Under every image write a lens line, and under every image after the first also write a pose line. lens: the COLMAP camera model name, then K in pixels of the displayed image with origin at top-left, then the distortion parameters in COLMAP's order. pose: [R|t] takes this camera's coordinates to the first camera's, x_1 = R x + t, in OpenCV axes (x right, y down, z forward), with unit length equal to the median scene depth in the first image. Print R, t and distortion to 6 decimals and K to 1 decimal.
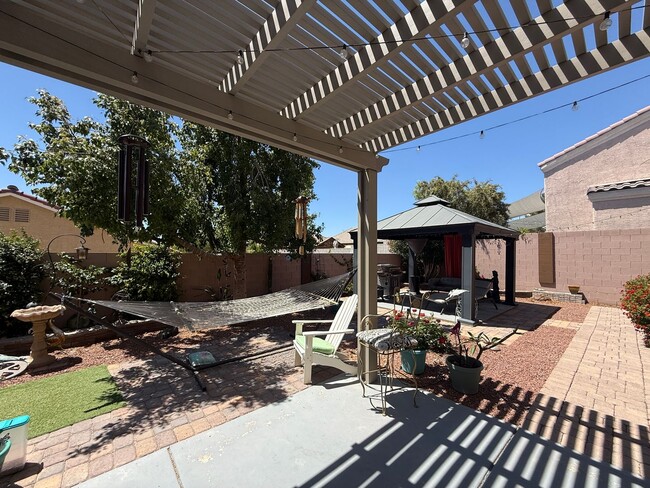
lens RADIAL K [[258.5, 0, 325.0], [0, 258.5, 244.0], [0, 0, 1]] dist [-0.001104, 0.000028]
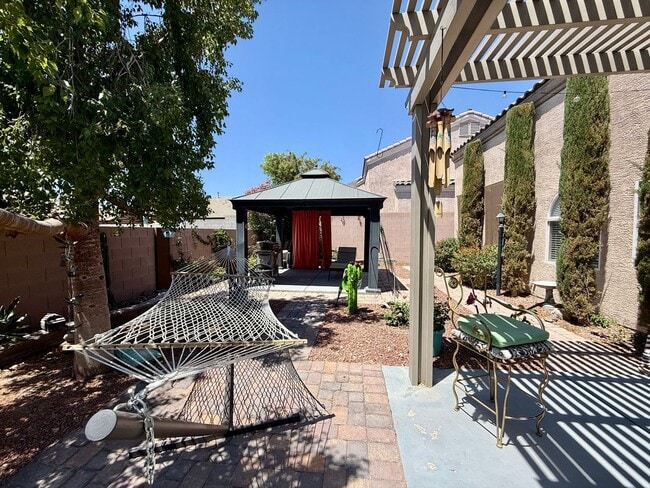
lens RADIAL K [[258.5, 0, 325.0], [0, 258.5, 244.0], [0, 0, 1]] dist [-0.001104, 0.000028]
pose [[0.739869, -0.029546, 0.672102, -0.210431], [-0.023072, 0.997333, 0.069241, 0.023974], [-0.672355, -0.066736, 0.737214, 0.249283]]
